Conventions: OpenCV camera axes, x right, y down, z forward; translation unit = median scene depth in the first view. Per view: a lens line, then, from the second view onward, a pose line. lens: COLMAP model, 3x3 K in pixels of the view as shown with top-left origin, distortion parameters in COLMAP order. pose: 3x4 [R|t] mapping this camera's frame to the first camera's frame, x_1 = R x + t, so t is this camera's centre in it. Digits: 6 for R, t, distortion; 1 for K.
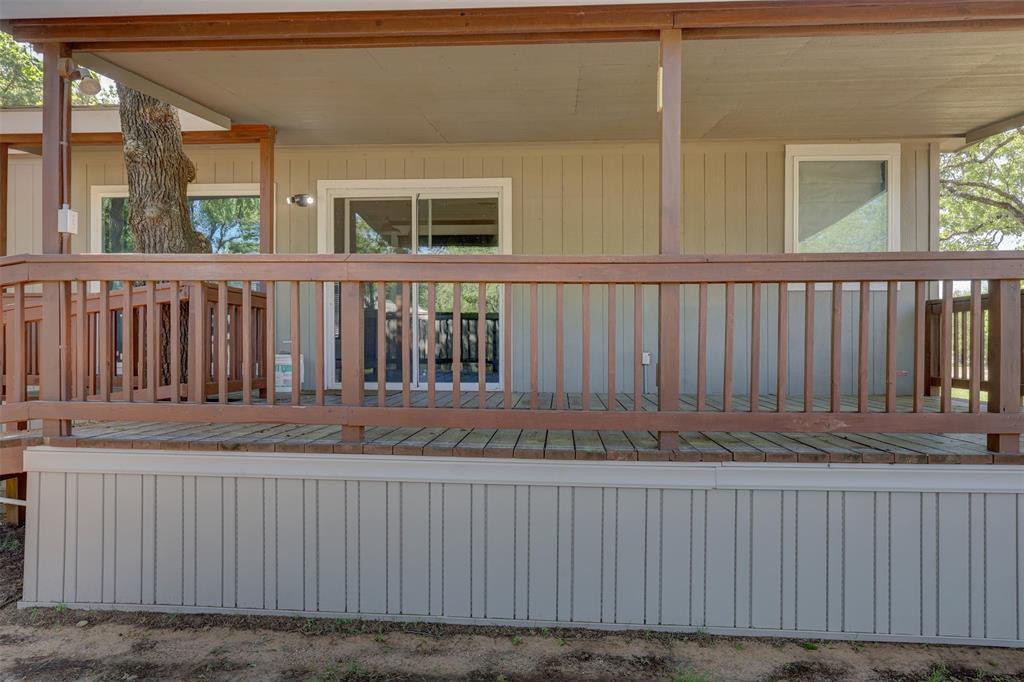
lens RADIAL K [[657.3, 0, 513.9], [0, 657.3, 343.1], [0, 0, 1]] dist [0.001795, -0.000976]
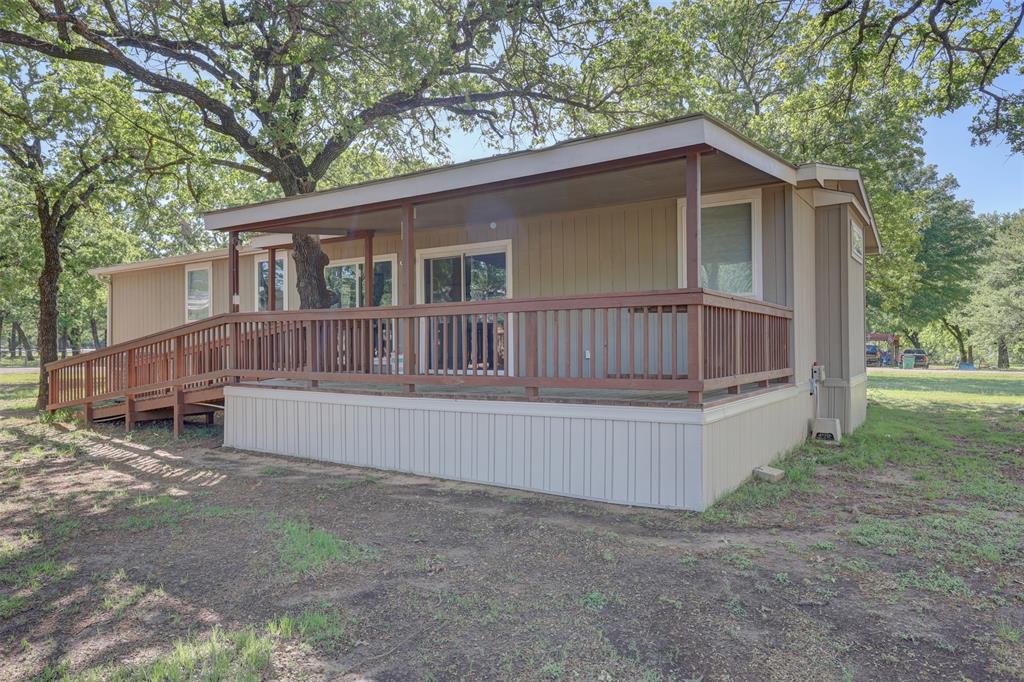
lens RADIAL K [[657.3, 0, 510.1], [0, 657.3, 344.4], [0, 0, 1]] dist [0.001795, -0.000976]
pose [[0.872146, -0.010192, -0.489139, 1.023591], [0.009729, 0.999947, -0.003489, 0.006017], [0.489148, -0.001716, 0.872199, -0.488844]]
